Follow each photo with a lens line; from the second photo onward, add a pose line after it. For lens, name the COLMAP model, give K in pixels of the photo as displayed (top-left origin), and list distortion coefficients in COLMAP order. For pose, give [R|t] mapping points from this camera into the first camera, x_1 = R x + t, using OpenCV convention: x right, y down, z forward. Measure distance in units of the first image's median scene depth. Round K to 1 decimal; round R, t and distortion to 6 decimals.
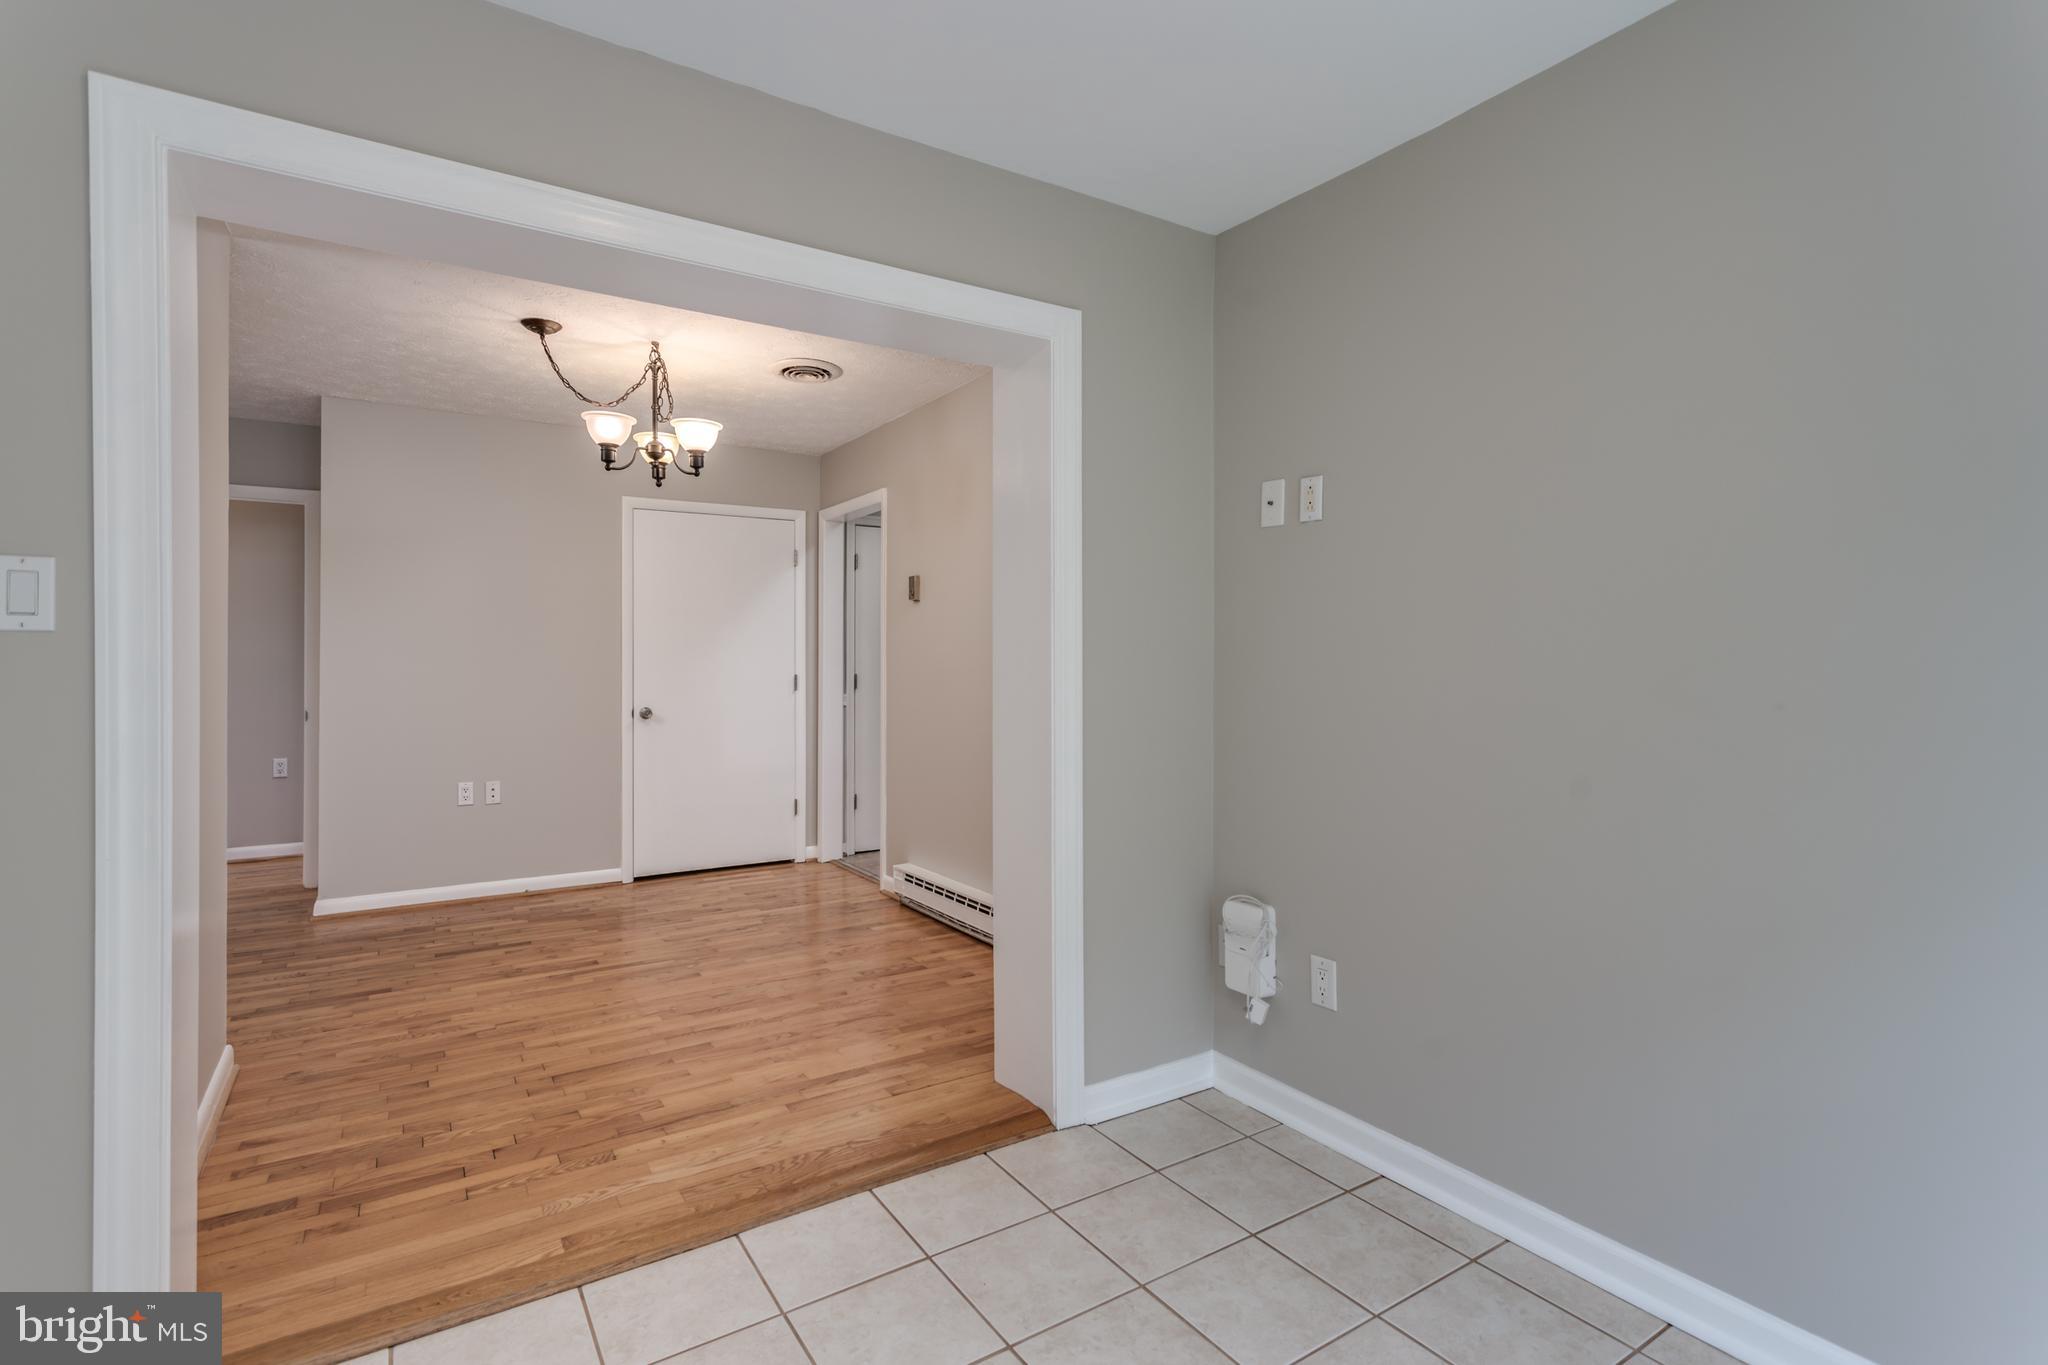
lens RADIAL K [[978.3, 0, 1022.3], [0, 978.3, 656.2], [0, 0, 1]] dist [0.000581, 0.000416]
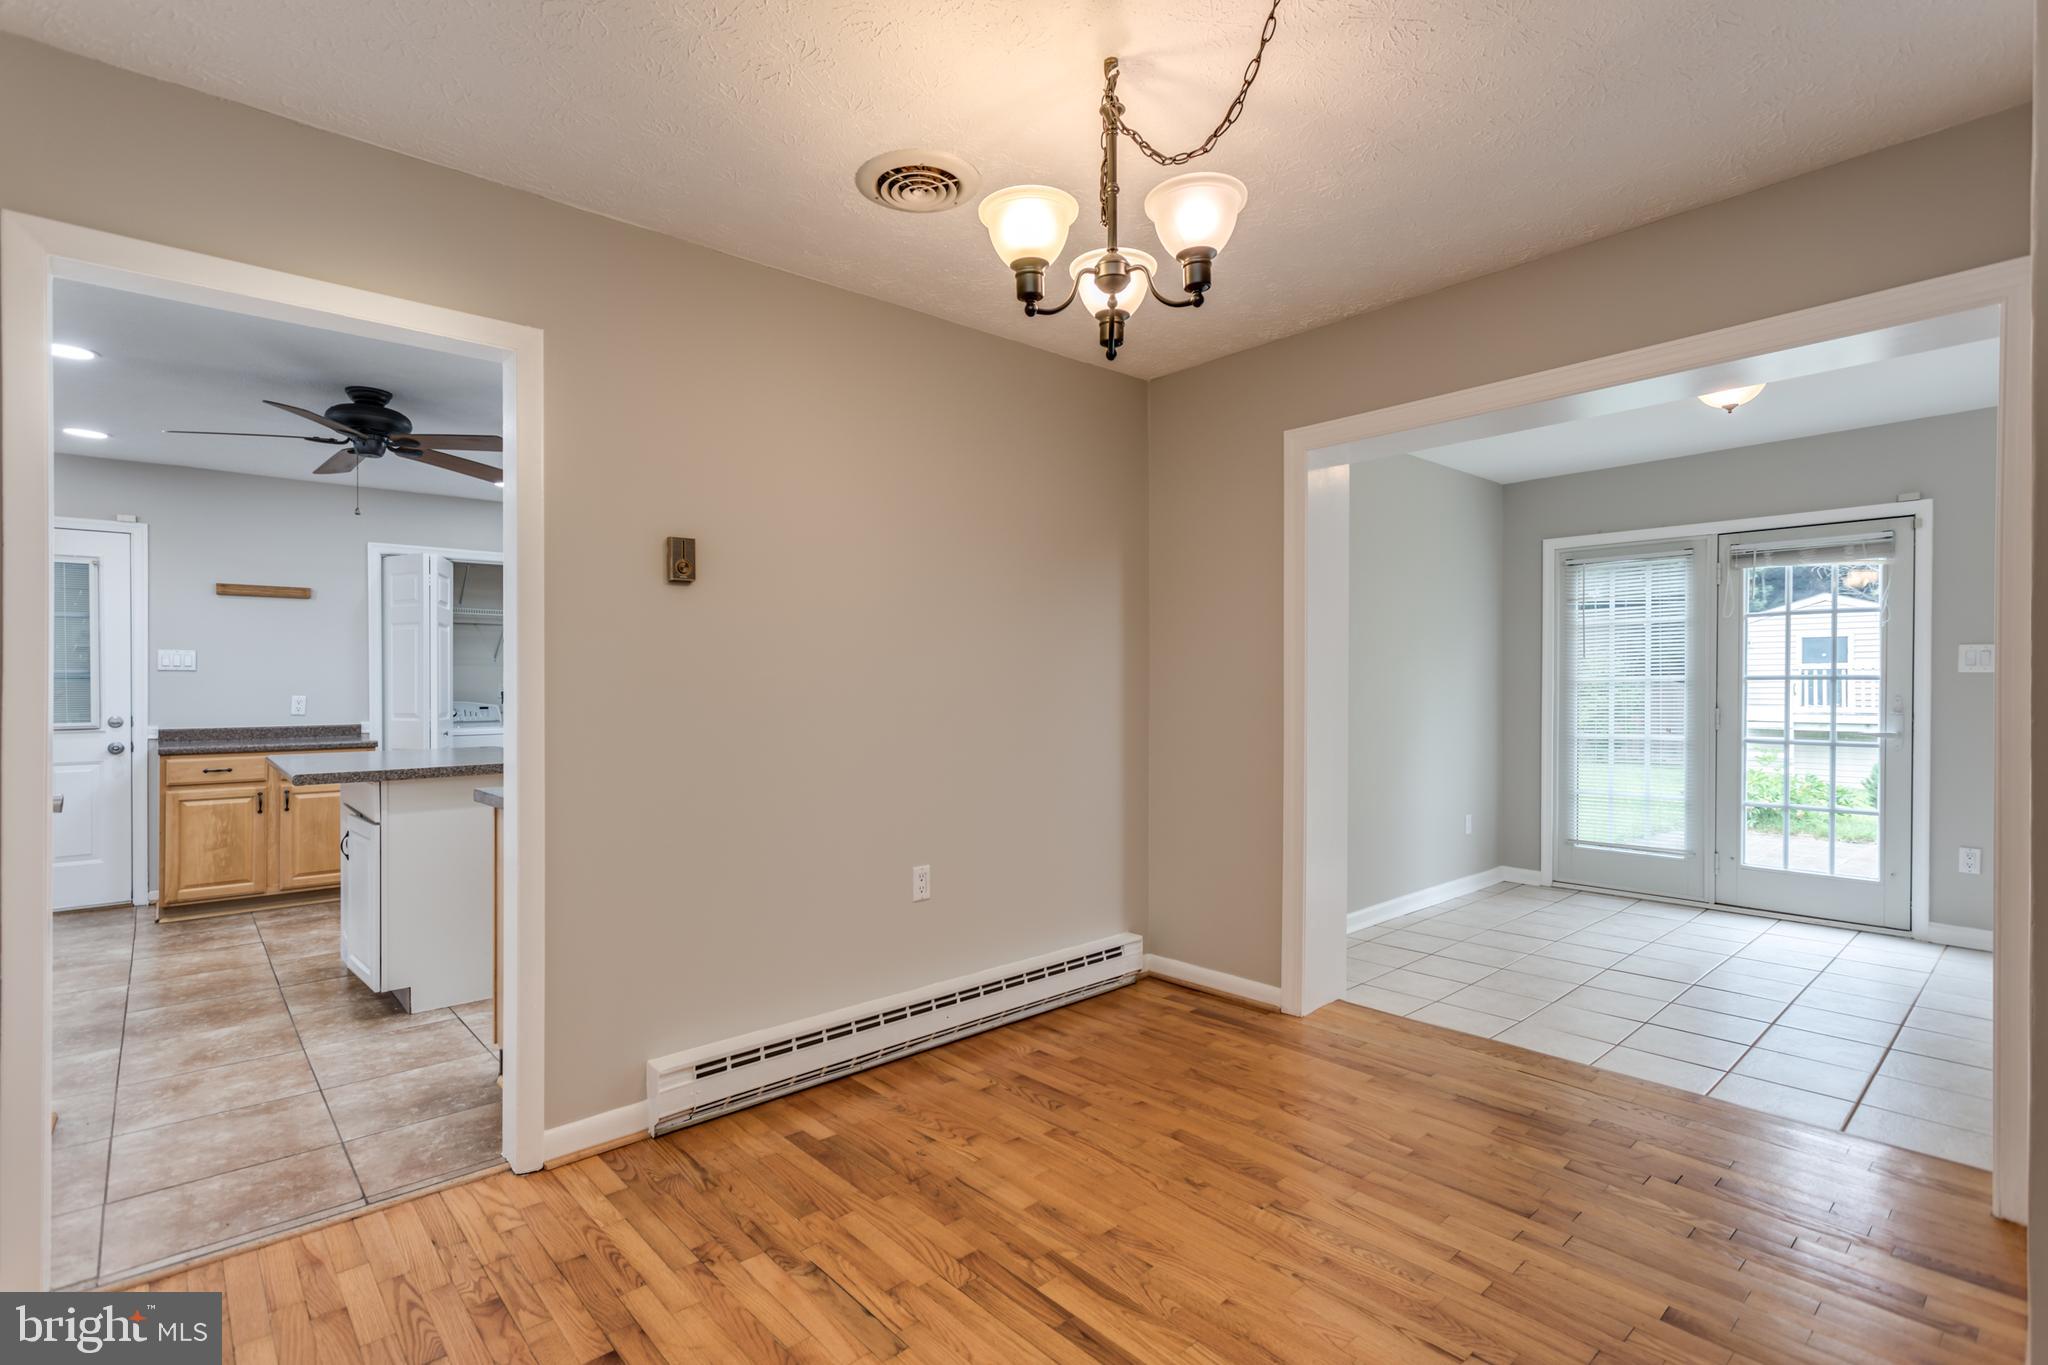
lens RADIAL K [[958.2, 0, 1035.5], [0, 958.2, 678.7], [0, 0, 1]] dist [0.004773, -0.000432]
pose [[-0.154978, 0.006050, 0.987899, -0.994167], [0.003506, 0.999978, -0.005574, 0.003218], [-0.987912, 0.002600, -0.154996, 1.270109]]
